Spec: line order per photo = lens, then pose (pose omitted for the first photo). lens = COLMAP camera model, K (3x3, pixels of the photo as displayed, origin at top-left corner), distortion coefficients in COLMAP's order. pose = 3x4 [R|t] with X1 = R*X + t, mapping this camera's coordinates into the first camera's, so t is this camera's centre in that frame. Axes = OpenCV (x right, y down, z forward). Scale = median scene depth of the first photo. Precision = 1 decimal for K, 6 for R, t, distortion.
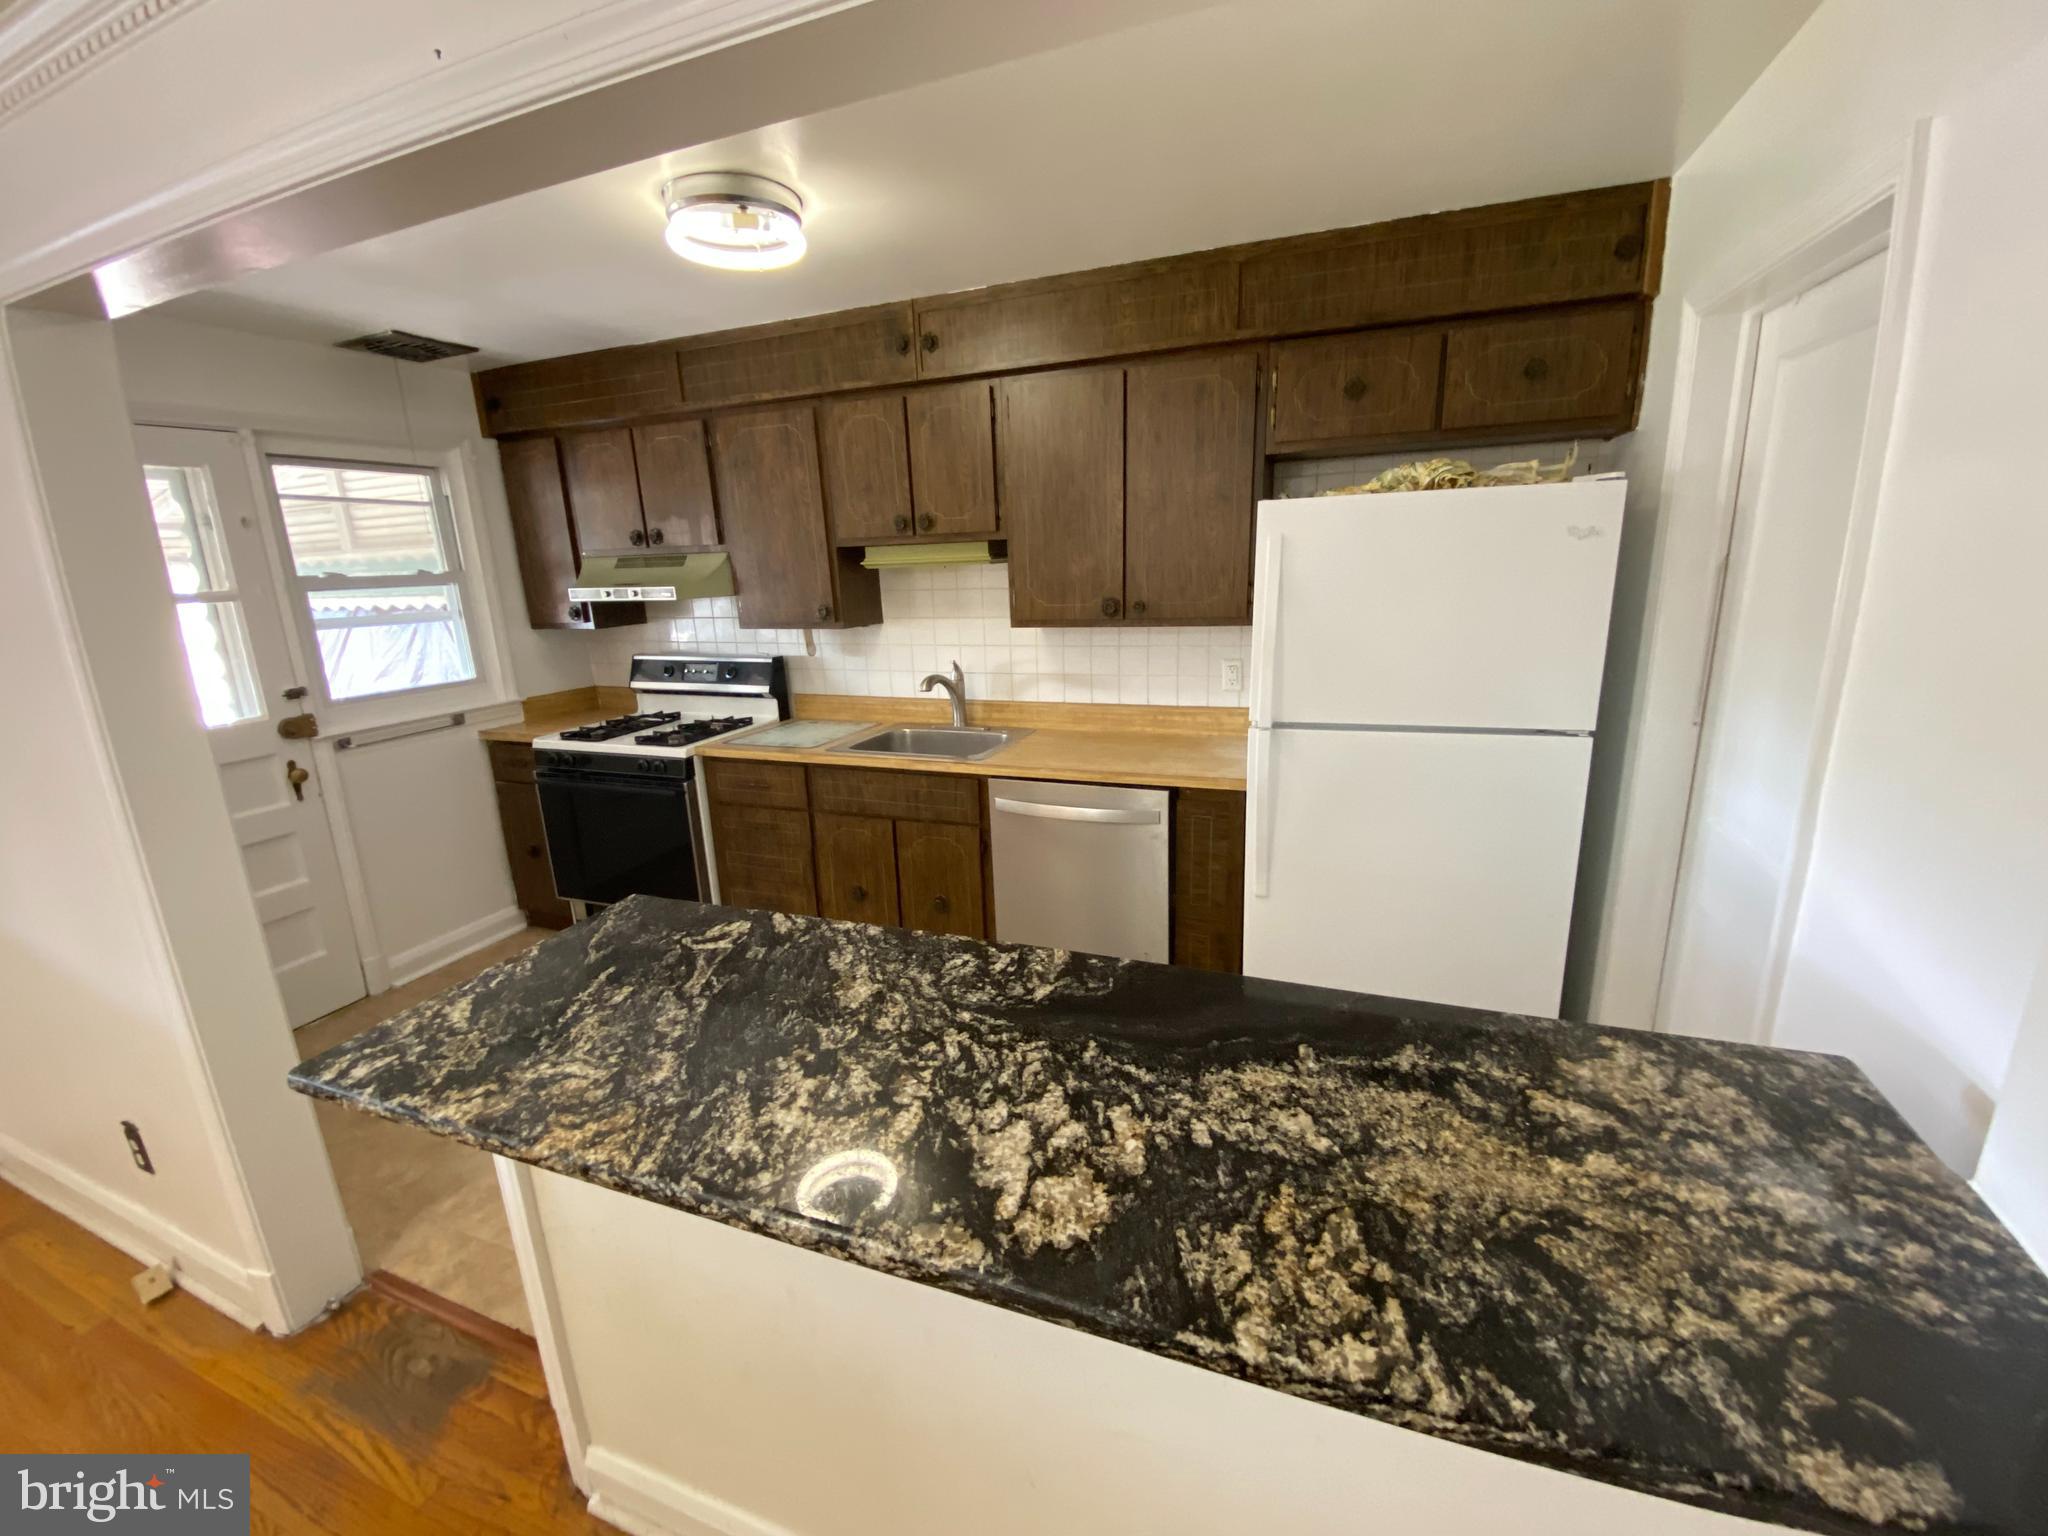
lens RADIAL K [[831.2, 0, 1025.9], [0, 831.2, 765.8], [0, 0, 1]] dist [0.000035, -0.006712]
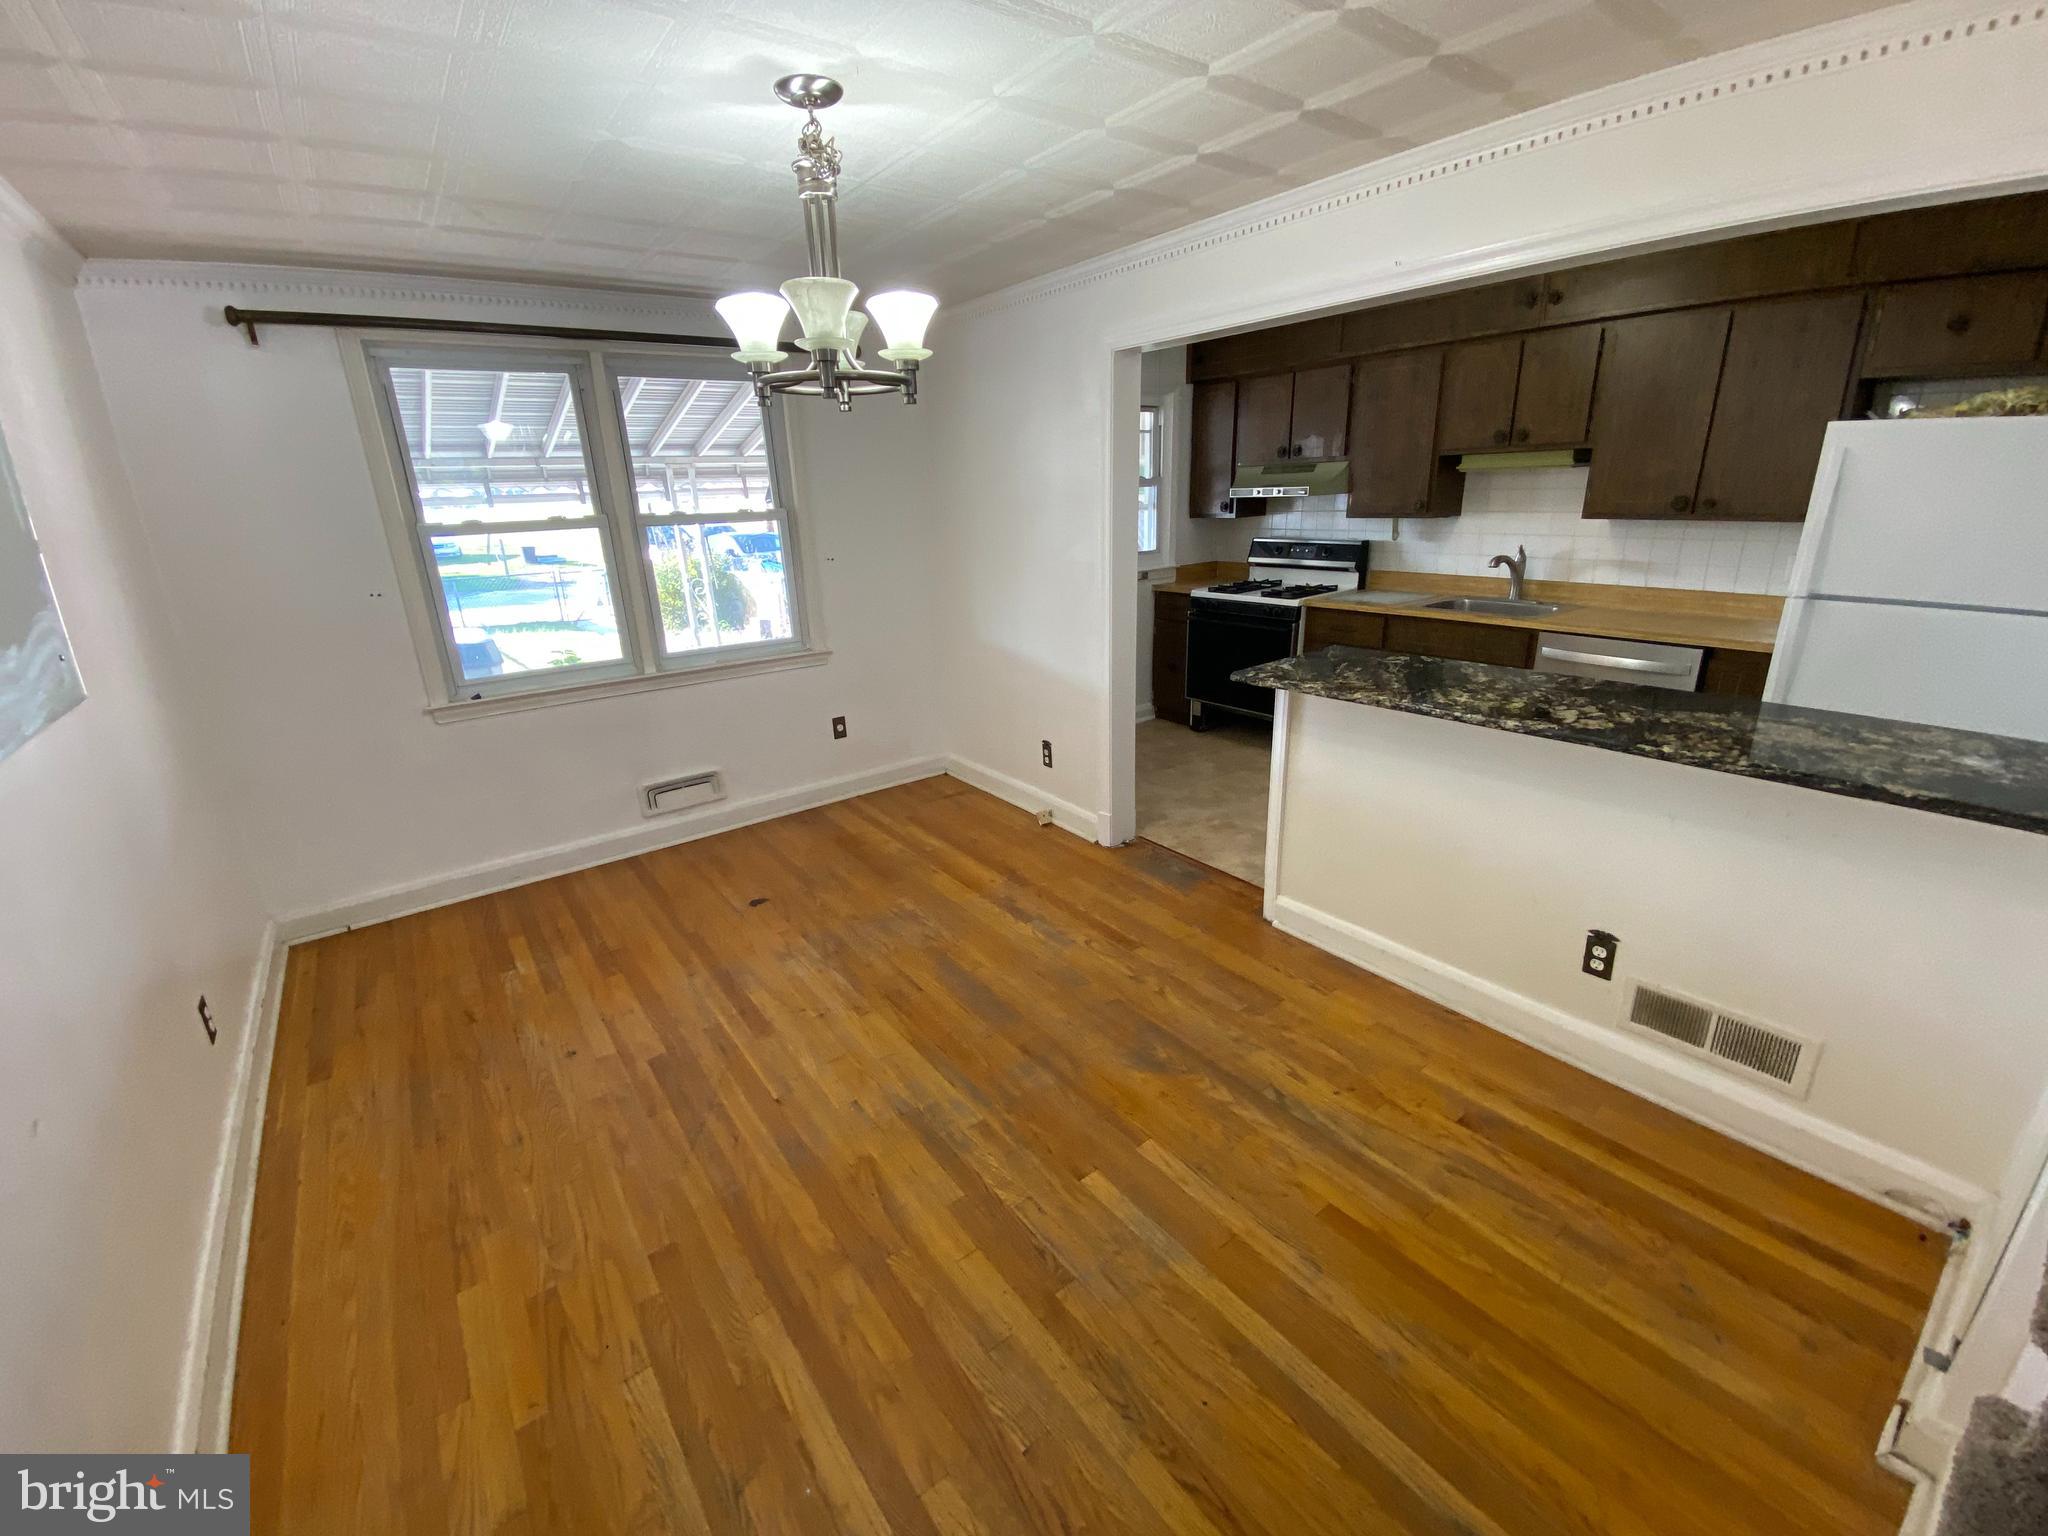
lens RADIAL K [[831.2, 0, 1008.7], [0, 831.2, 769.5], [0, 0, 1]] dist [0.000035, -0.006712]
pose [[0.839625, 0.175586, -0.514003, -0.039104], [-0.120295, 0.982921, 0.139267, 0.164798], [0.529678, -0.055100, 0.846407, -0.666983]]
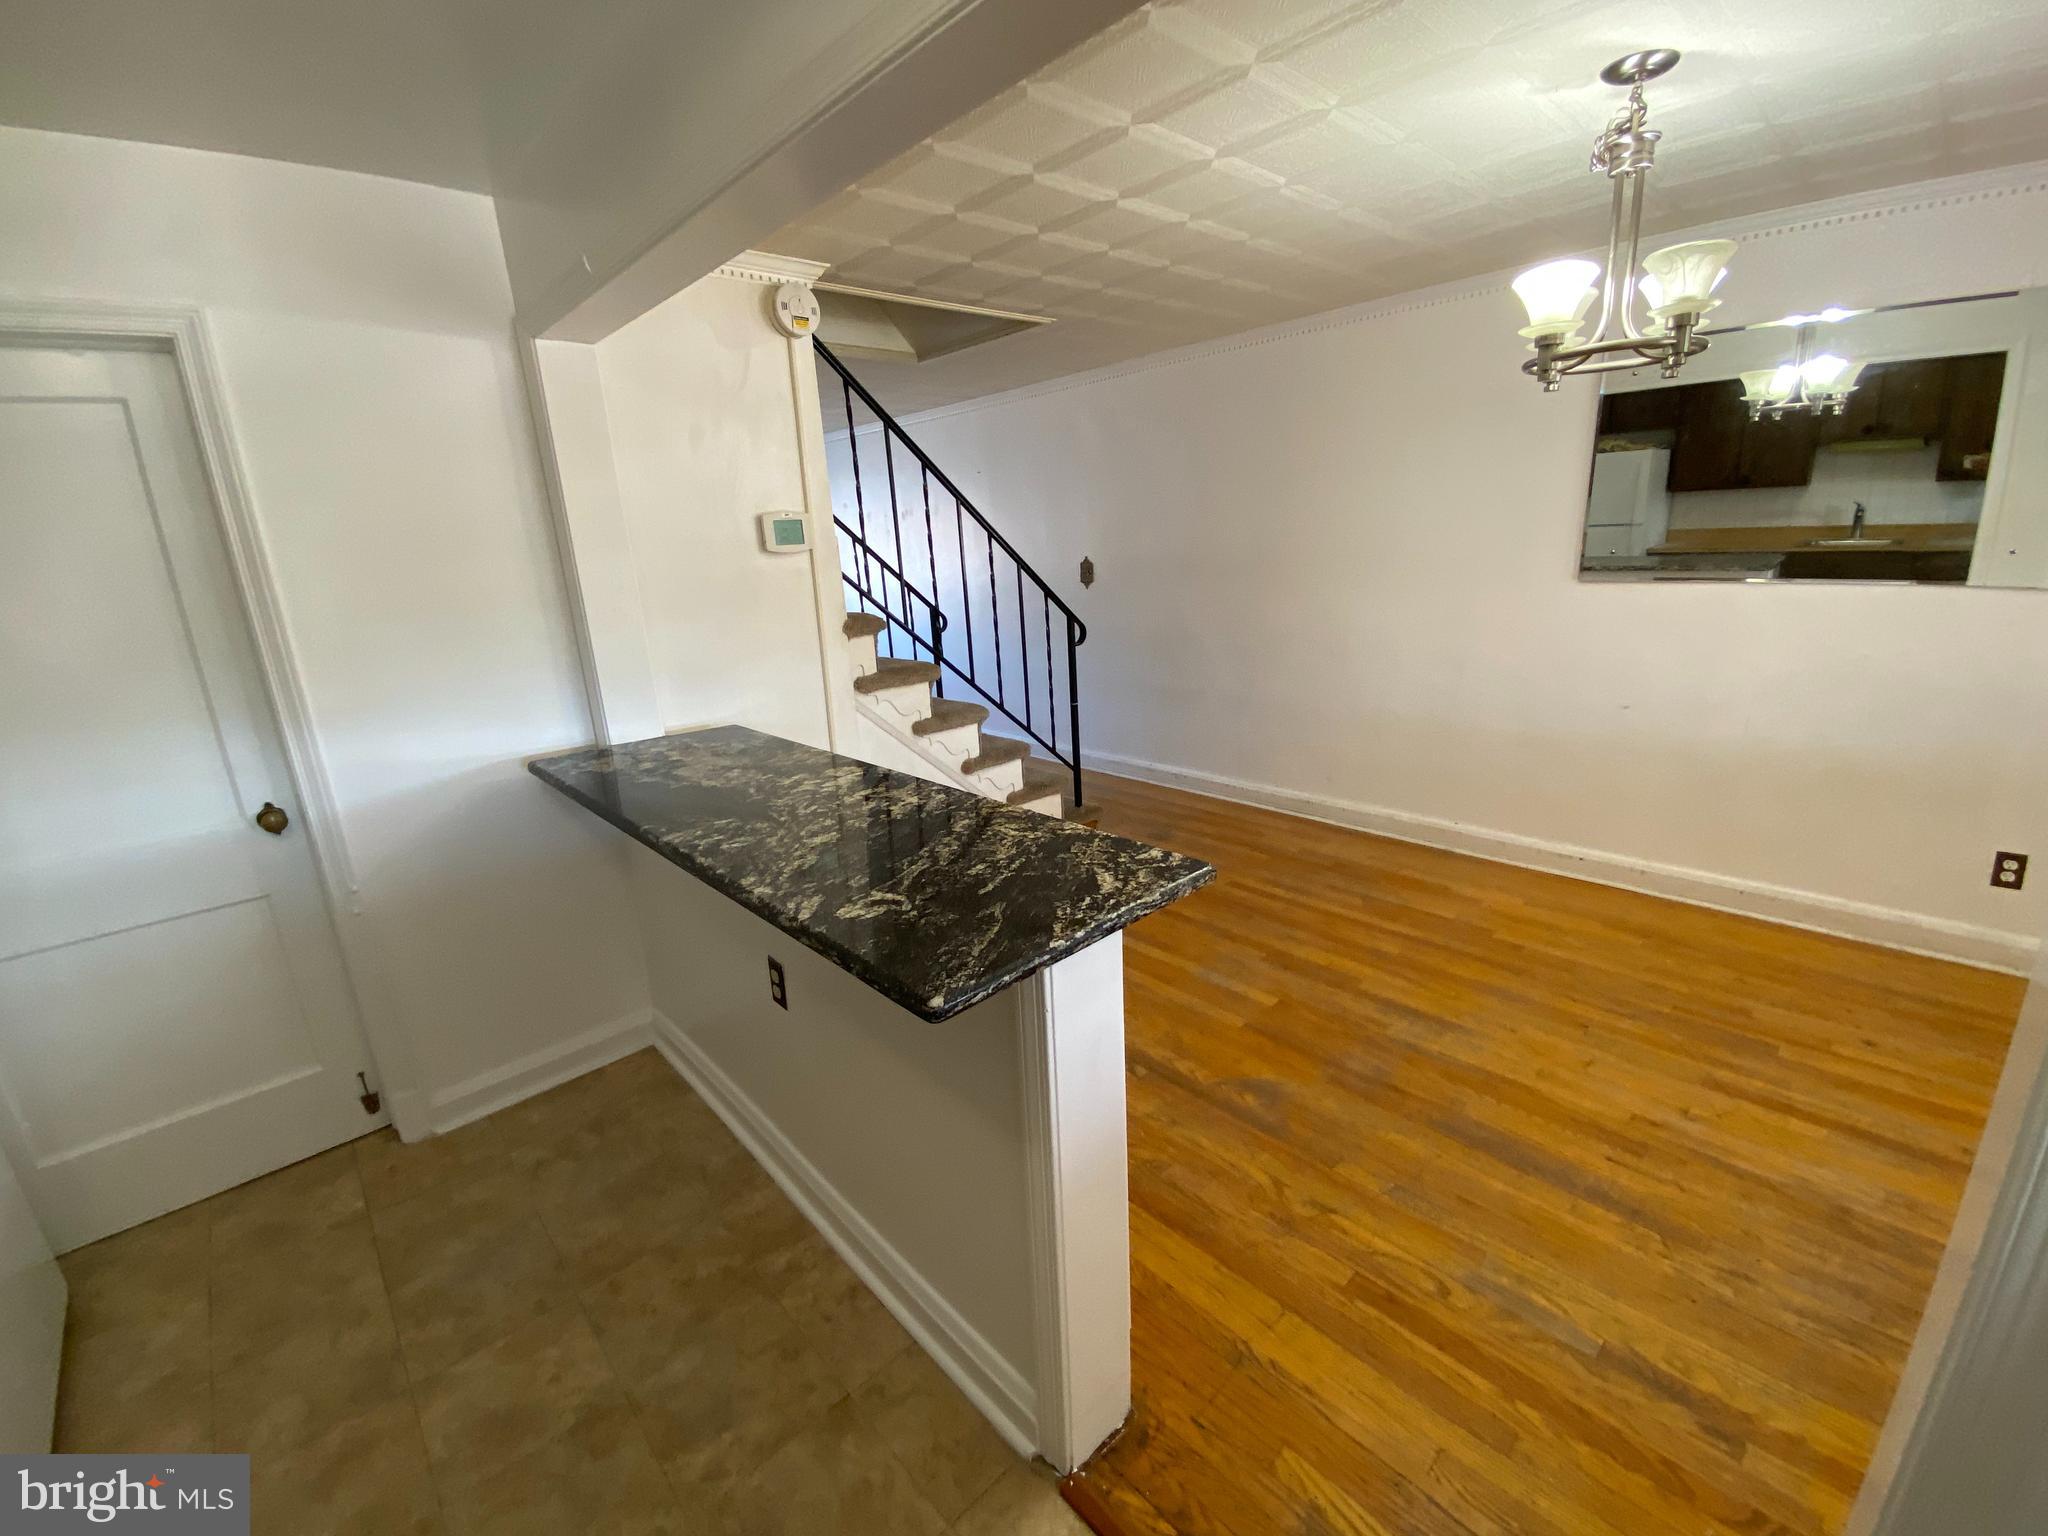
lens RADIAL K [[831.2, 0, 1015.7], [0, 831.2, 771.9], [0, 0, 1]] dist [0.000035, -0.006712]
pose [[-0.887272, -0.046702, 0.458876, -0.501626], [0.195261, 0.863286, 0.465414, -0.174231], [-0.417877, 0.502549, -0.756851, 0.846538]]
